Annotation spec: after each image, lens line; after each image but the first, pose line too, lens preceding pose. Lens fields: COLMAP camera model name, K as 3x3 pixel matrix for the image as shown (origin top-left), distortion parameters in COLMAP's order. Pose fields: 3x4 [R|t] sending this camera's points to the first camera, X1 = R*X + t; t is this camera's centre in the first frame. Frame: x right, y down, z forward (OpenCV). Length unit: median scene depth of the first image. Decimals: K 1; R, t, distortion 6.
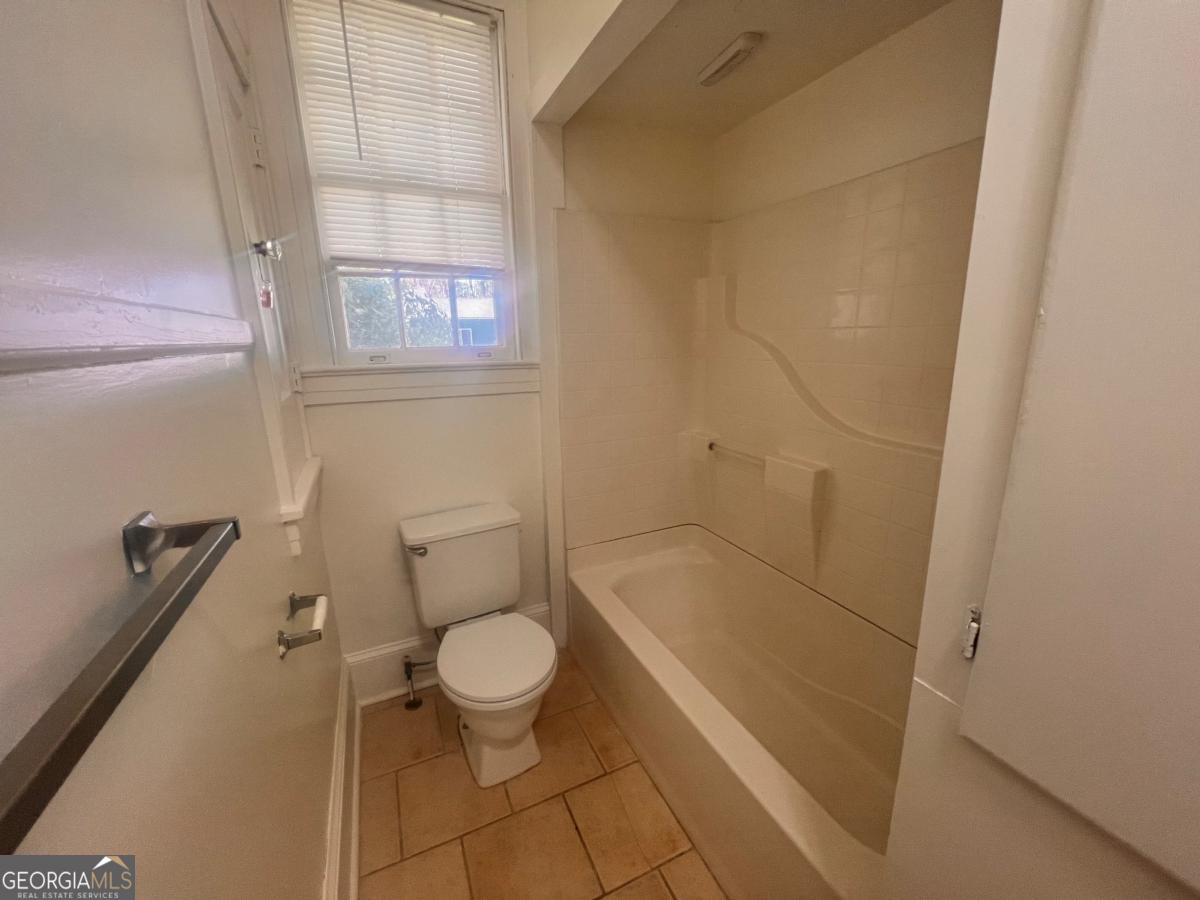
lens RADIAL K [[479.2, 0, 600.9], [0, 479.2, 447.0], [0, 0, 1]] dist [-0.004652, -0.000145]
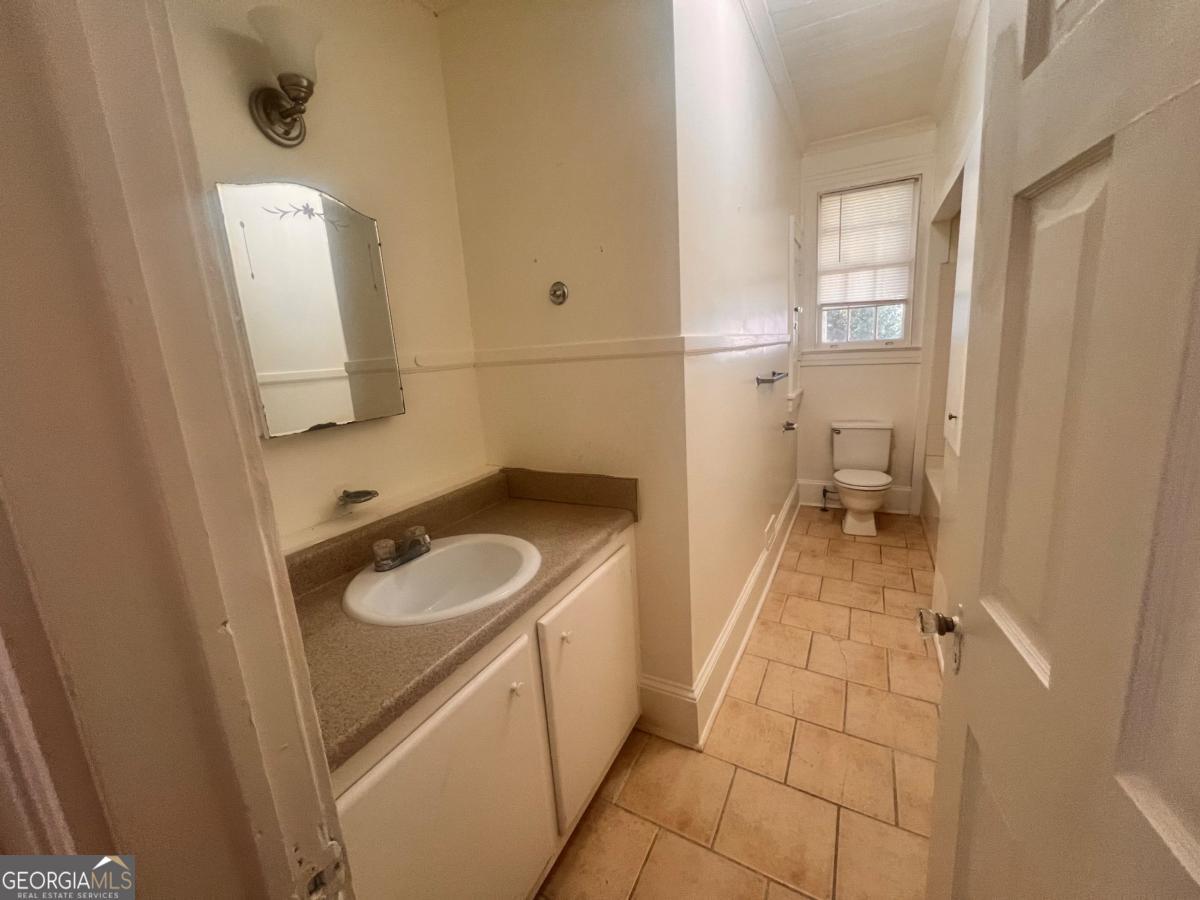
lens RADIAL K [[479.2, 0, 600.6], [0, 479.2, 446.4], [0, 0, 1]] dist [-0.004652, -0.000145]
pose [[0.587621, 0.140082, -0.796918, 0.760333], [-0.133655, 0.988175, 0.075148, 0.261998], [0.798021, 0.062353, 0.599395, -1.213911]]
